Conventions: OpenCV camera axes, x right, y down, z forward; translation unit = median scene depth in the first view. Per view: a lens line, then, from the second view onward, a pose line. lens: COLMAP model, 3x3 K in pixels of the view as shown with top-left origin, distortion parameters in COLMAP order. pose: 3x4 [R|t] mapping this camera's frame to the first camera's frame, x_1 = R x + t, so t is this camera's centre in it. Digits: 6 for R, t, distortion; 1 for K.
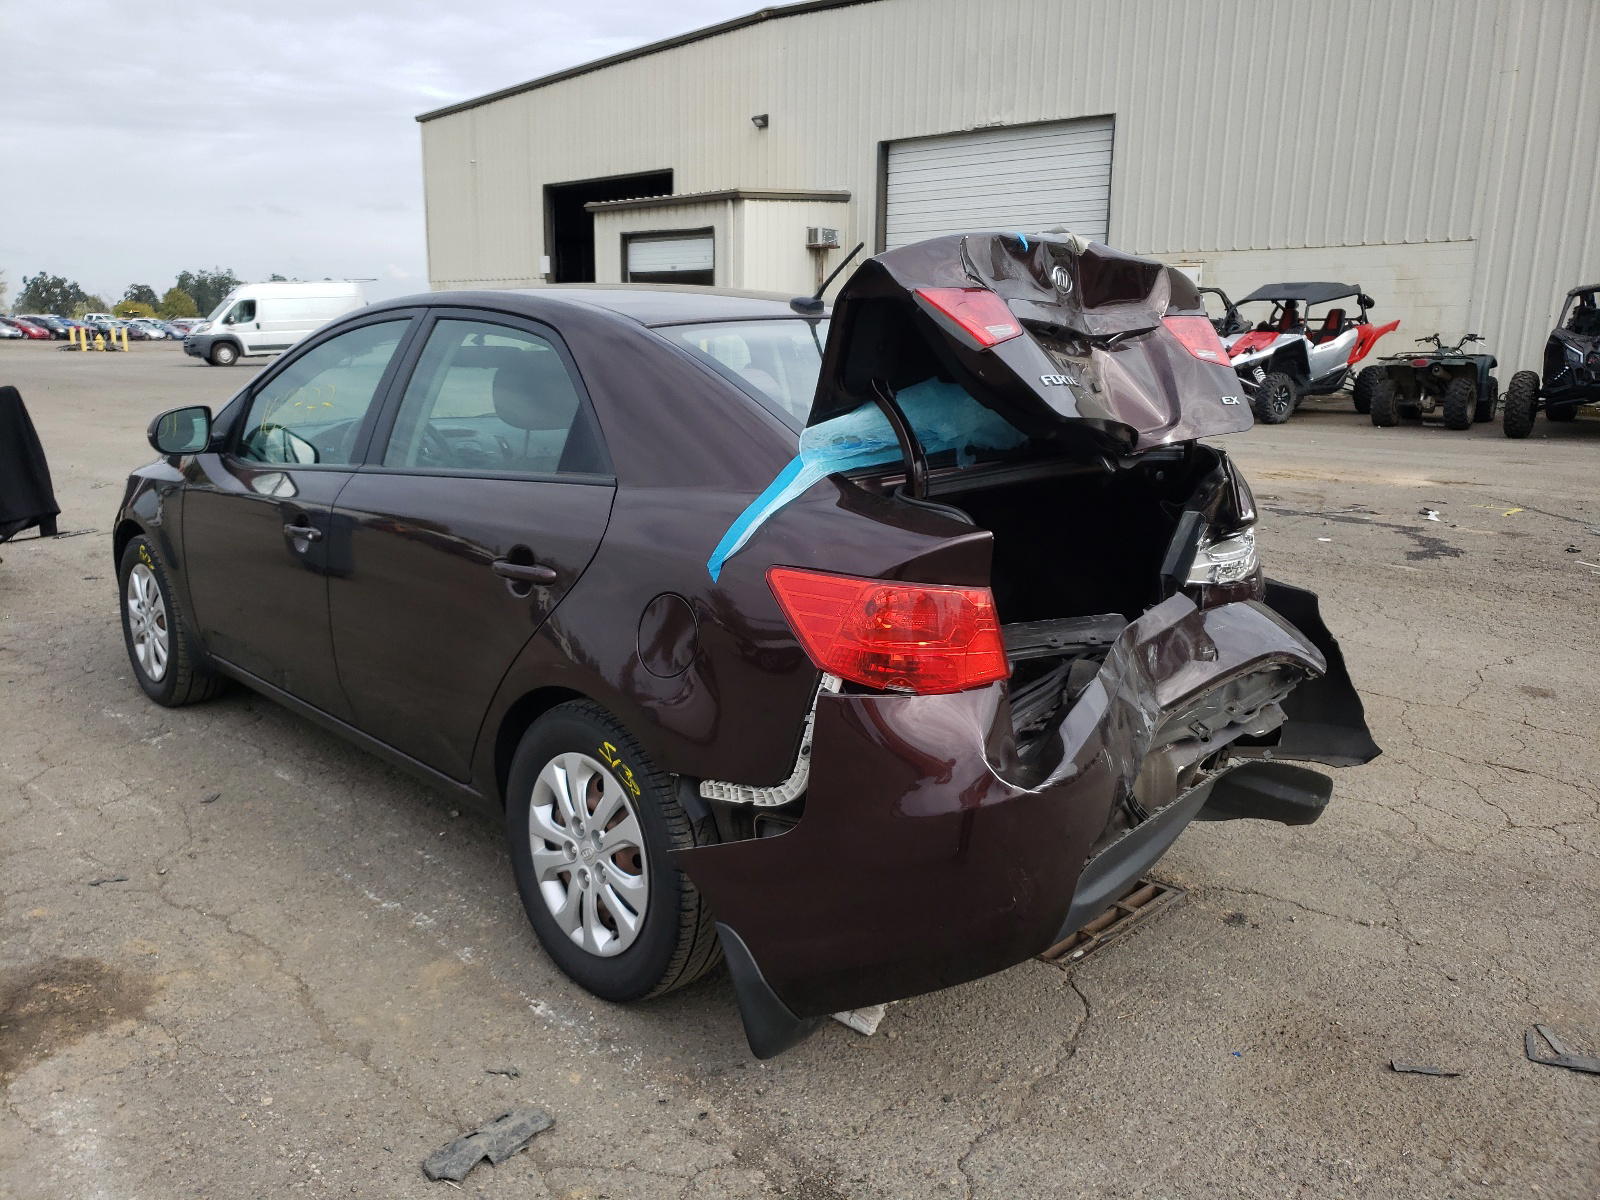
lens RADIAL K [[1217.3, 0, 798.2], [0, 1217.3, 606.1], [0, 0, 1]] dist [0.004848, 0.020962]
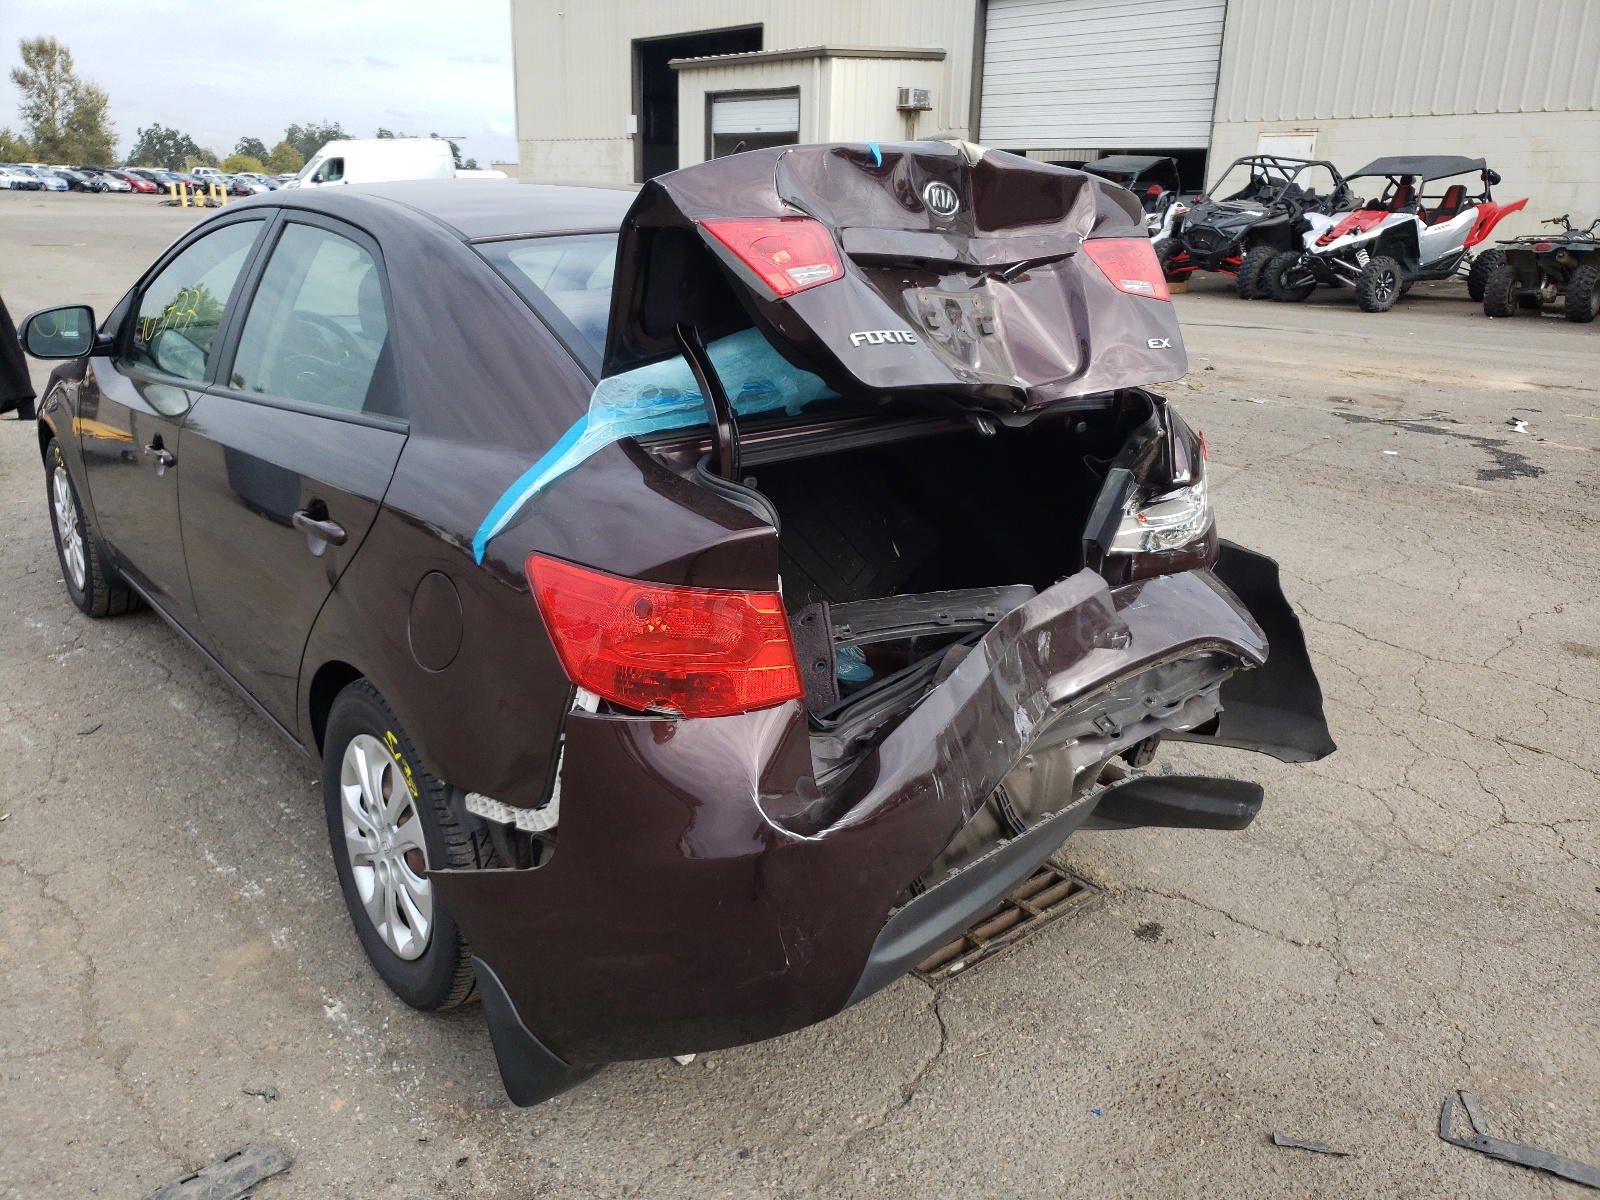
lens RADIAL K [[1232.8, 0, 803.0], [0, 1232.8, 590.0], [0, 0, 1]] dist [-0.008364, 0.040430]
pose [[0.997483, 0.034317, -0.062056, 0.170102], [-0.028814, 0.995748, 0.087491, -0.067411], [0.064795, -0.085483, 0.994231, 0.125036]]
